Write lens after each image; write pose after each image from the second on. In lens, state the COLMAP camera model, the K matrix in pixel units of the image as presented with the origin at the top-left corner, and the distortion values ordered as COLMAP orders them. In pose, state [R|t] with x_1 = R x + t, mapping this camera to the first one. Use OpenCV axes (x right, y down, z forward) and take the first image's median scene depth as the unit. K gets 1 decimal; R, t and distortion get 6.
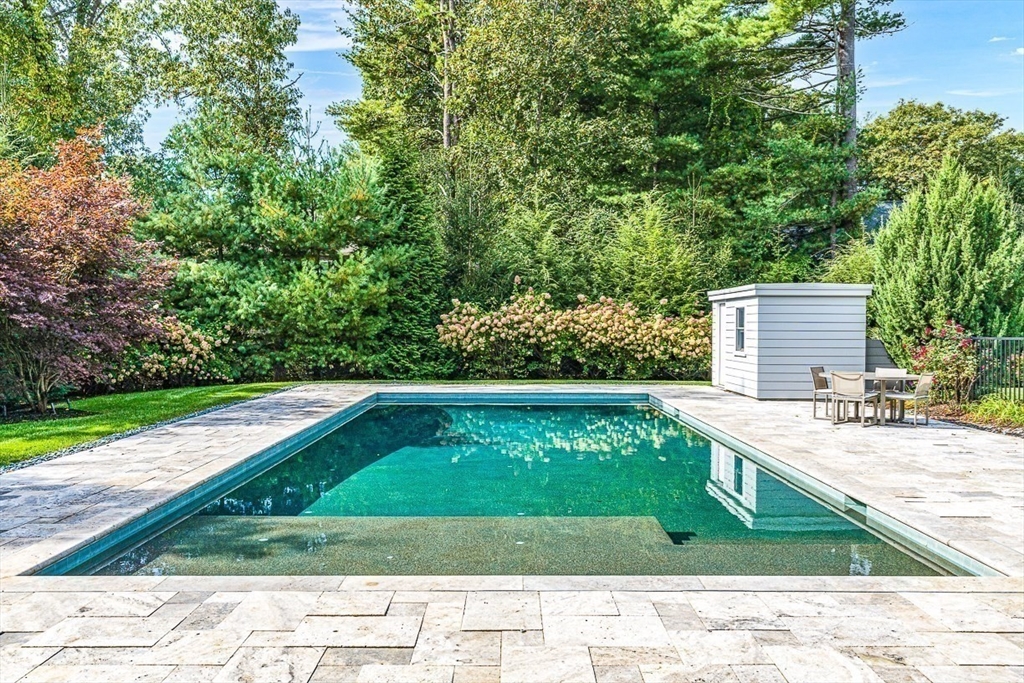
lens RADIAL K [[800.7, 0, 512.0], [0, 800.7, 339.9], [0, 0, 1]] dist [-0.000208, -0.000245]
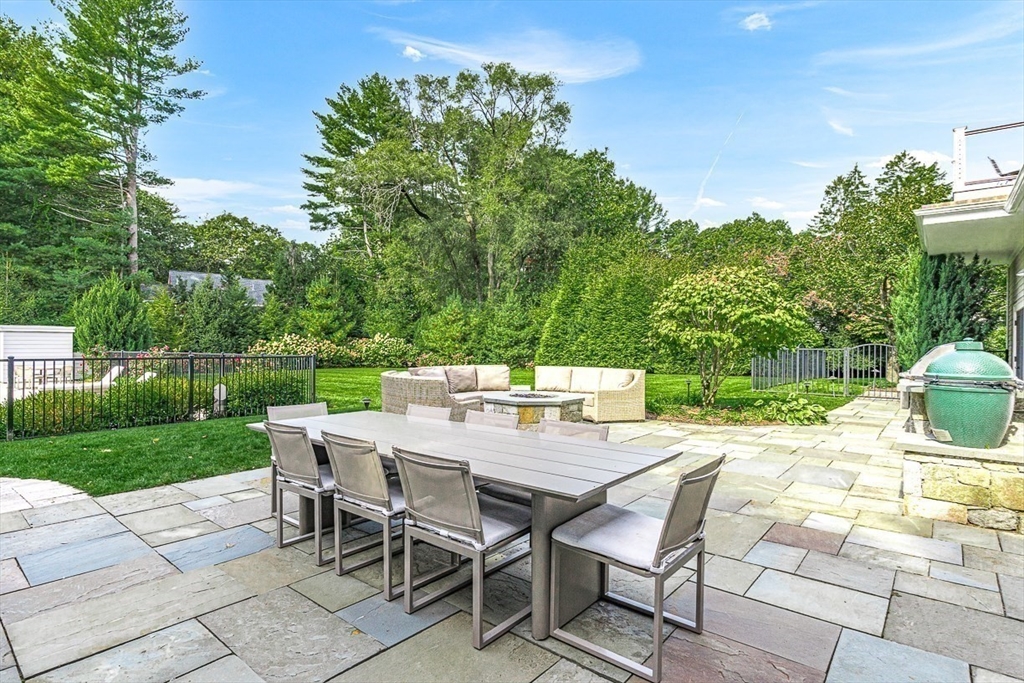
lens RADIAL K [[518.9, 0, 510.9], [0, 518.9, 342.0], [0, 0, 1]] dist [-0.002505, -0.000186]
pose [[0.646729, -0.000492, 0.762720, 0.141067], [0.011616, 0.999890, -0.009205, -0.002086], [-0.762632, 0.014812, 0.646663, -0.784873]]
